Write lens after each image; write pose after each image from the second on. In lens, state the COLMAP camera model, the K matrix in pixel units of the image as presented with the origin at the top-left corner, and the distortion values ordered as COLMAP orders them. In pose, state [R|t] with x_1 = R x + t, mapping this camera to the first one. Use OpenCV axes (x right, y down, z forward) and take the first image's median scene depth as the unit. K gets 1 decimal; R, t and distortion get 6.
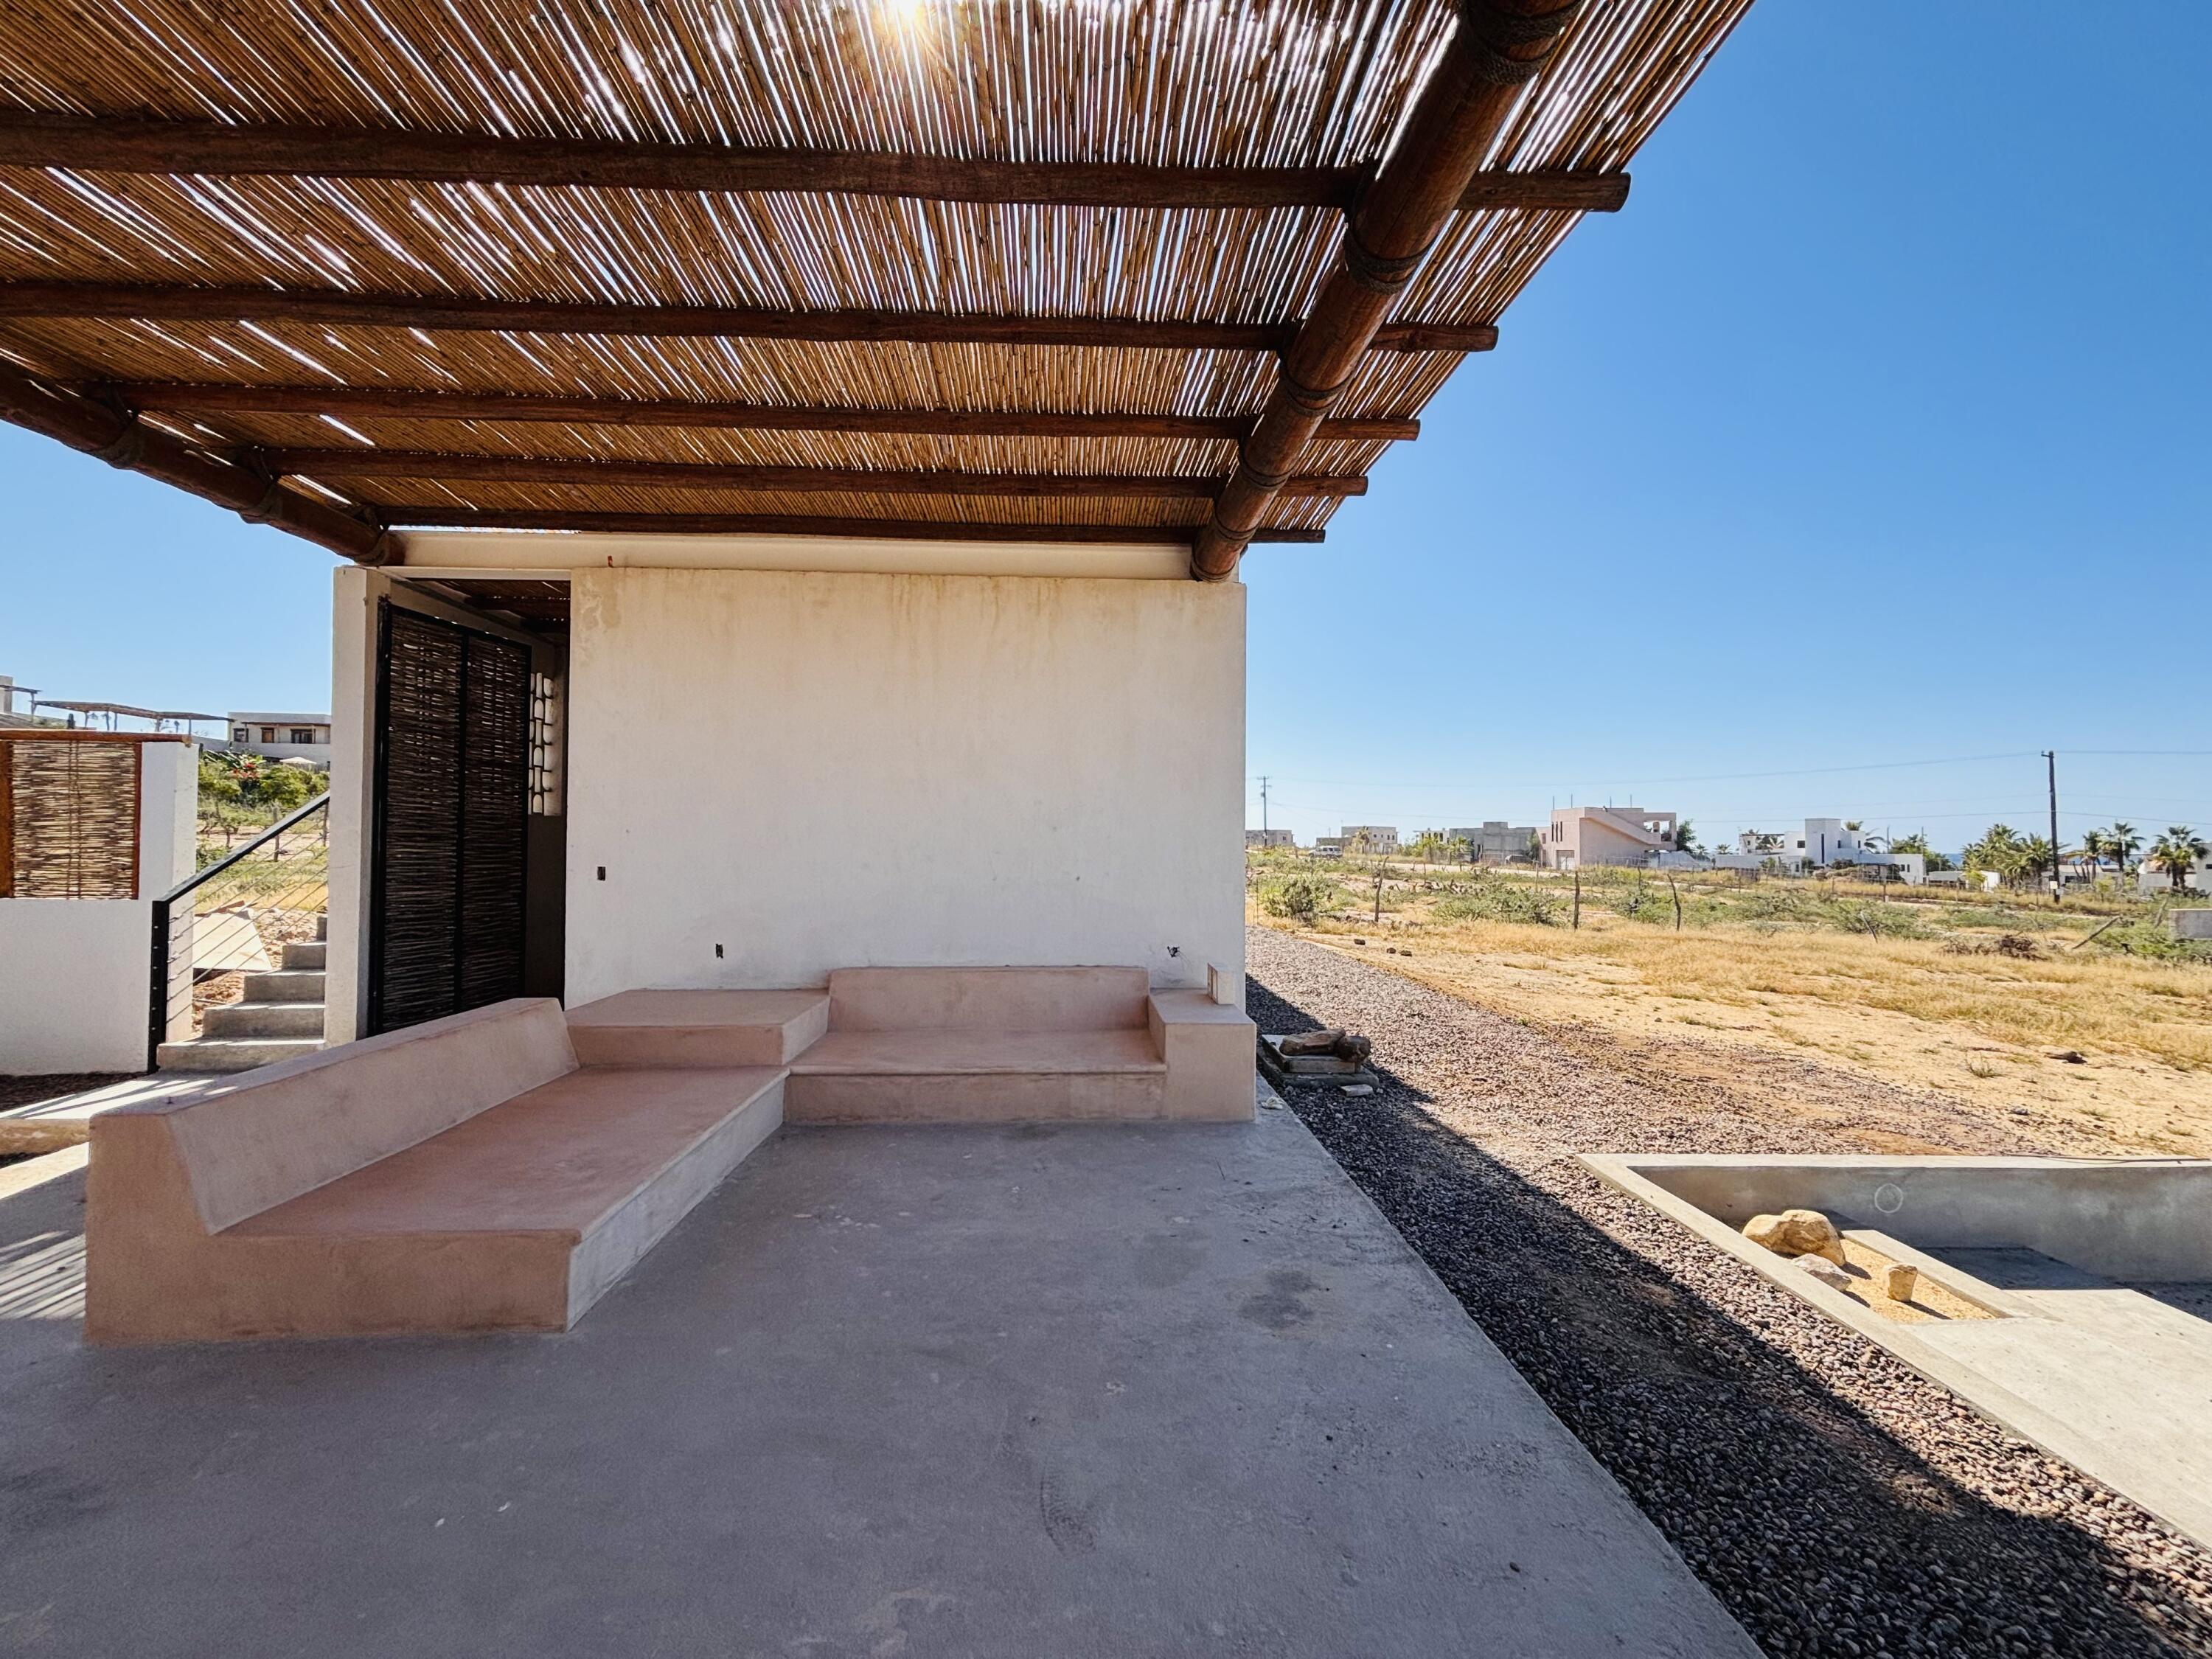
lens RADIAL K [[899.1, 0, 1107.7], [0, 899.1, 816.2], [0, 0, 1]] dist [-0.001366, 0.000937]
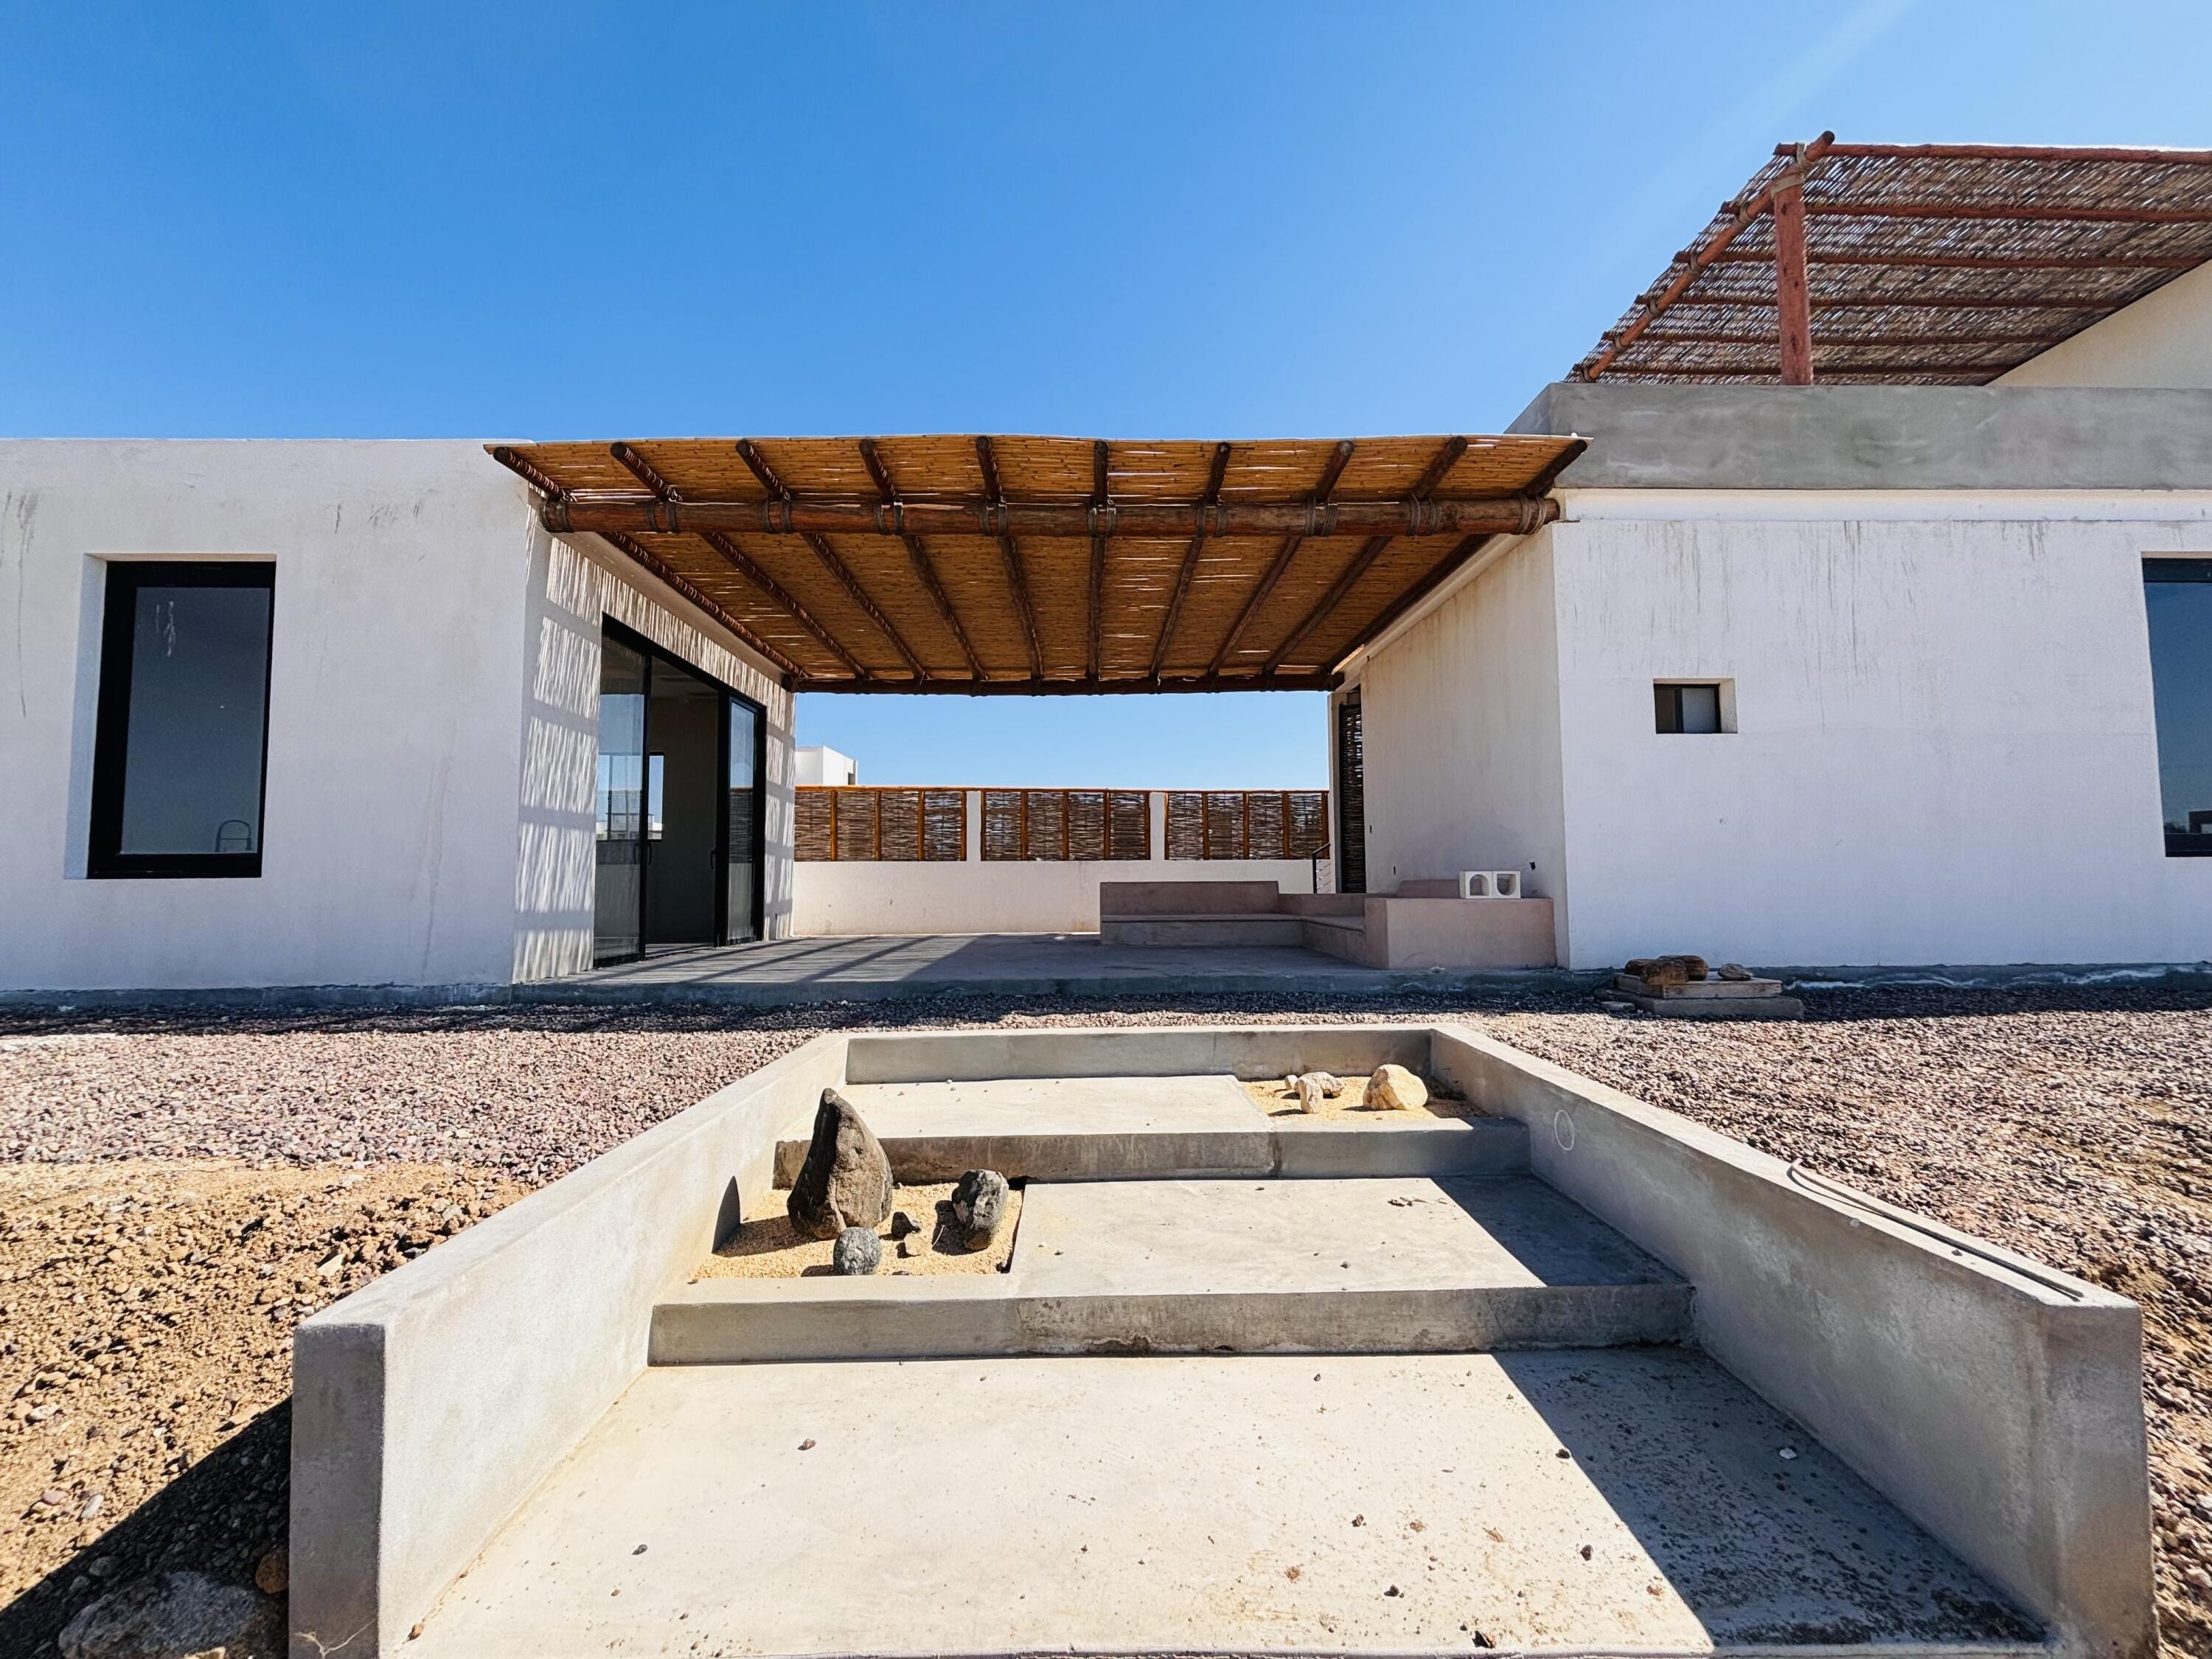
lens RADIAL K [[899.1, 0, 1108.2], [0, 899.1, 843.5], [0, 0, 1]] dist [-0.001366, 0.000937]
pose [[-0.030258, -0.051428, -0.998218, 0.731321], [0.043978, 0.997640, -0.052731, 0.095323], [0.998574, -0.045495, -0.027924, 0.293378]]
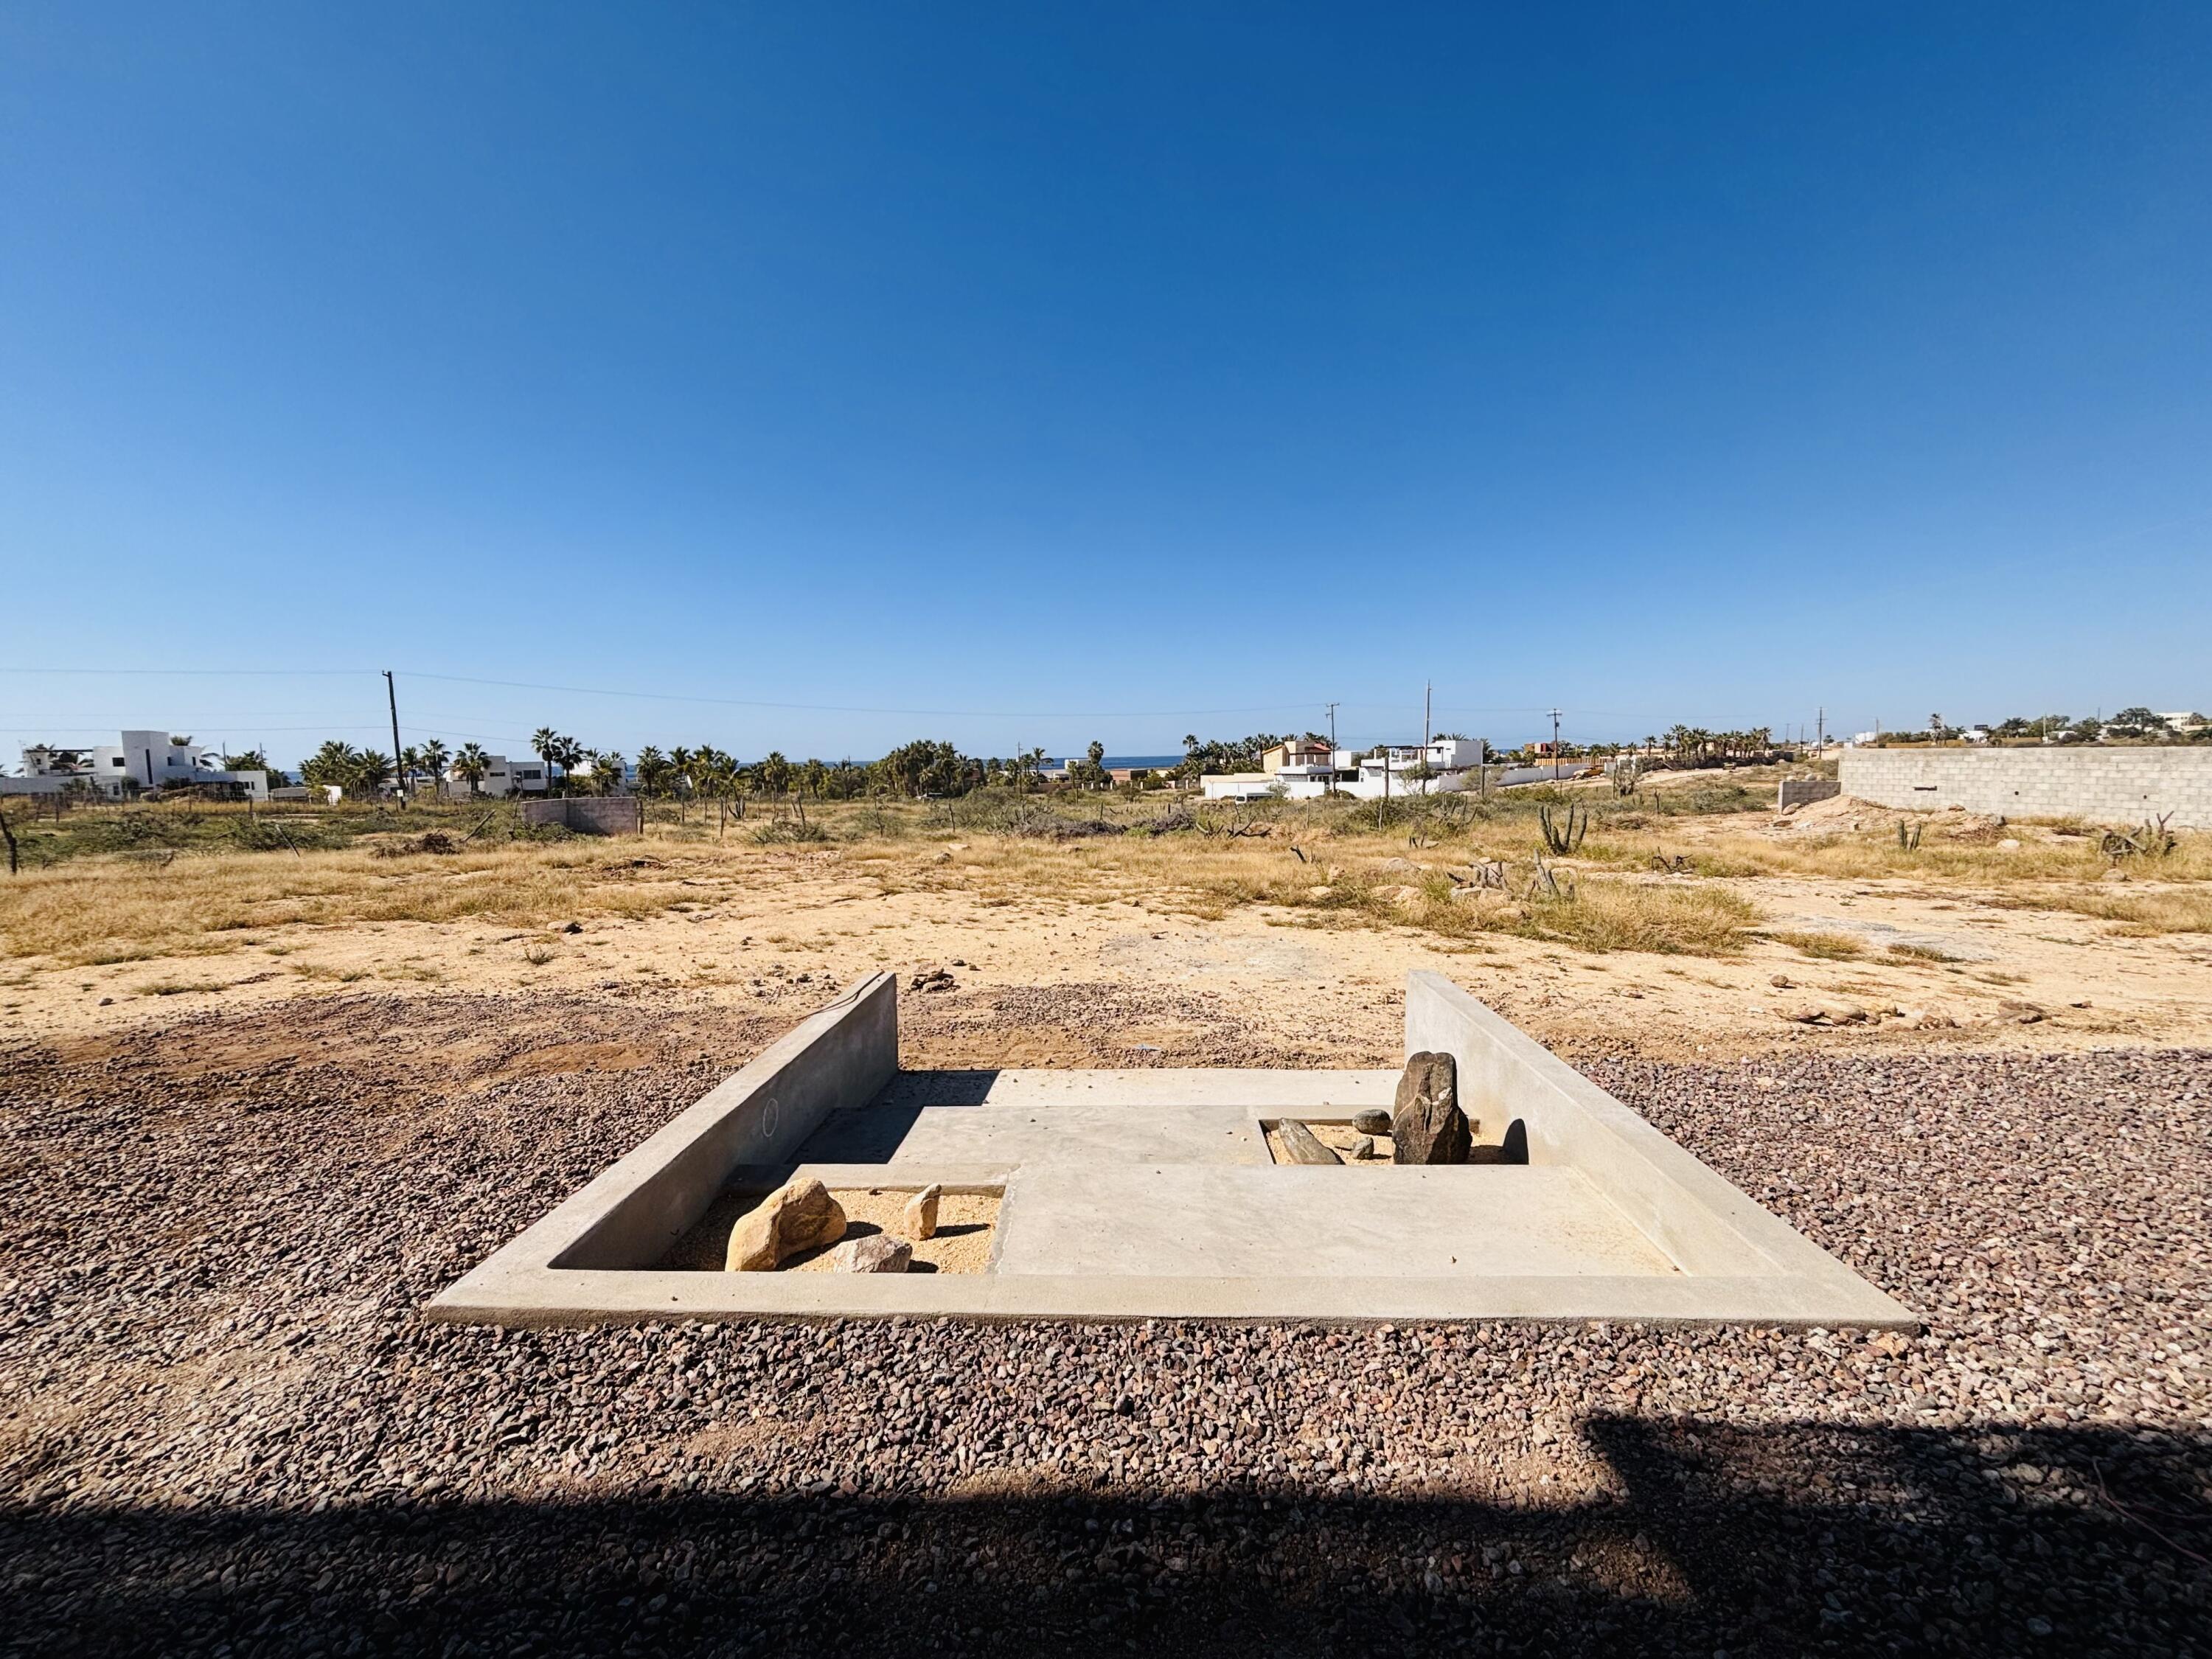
lens RADIAL K [[899.1, 0, 1100.9], [0, 899.1, 839.1], [0, 0, 1]] dist [-0.001366, 0.000937]
pose [[0.077477, -0.098161, 0.992150, 0.055084], [-0.017425, 0.994856, 0.099789, 0.041699], [-0.996842, -0.025020, 0.075368, 0.288636]]
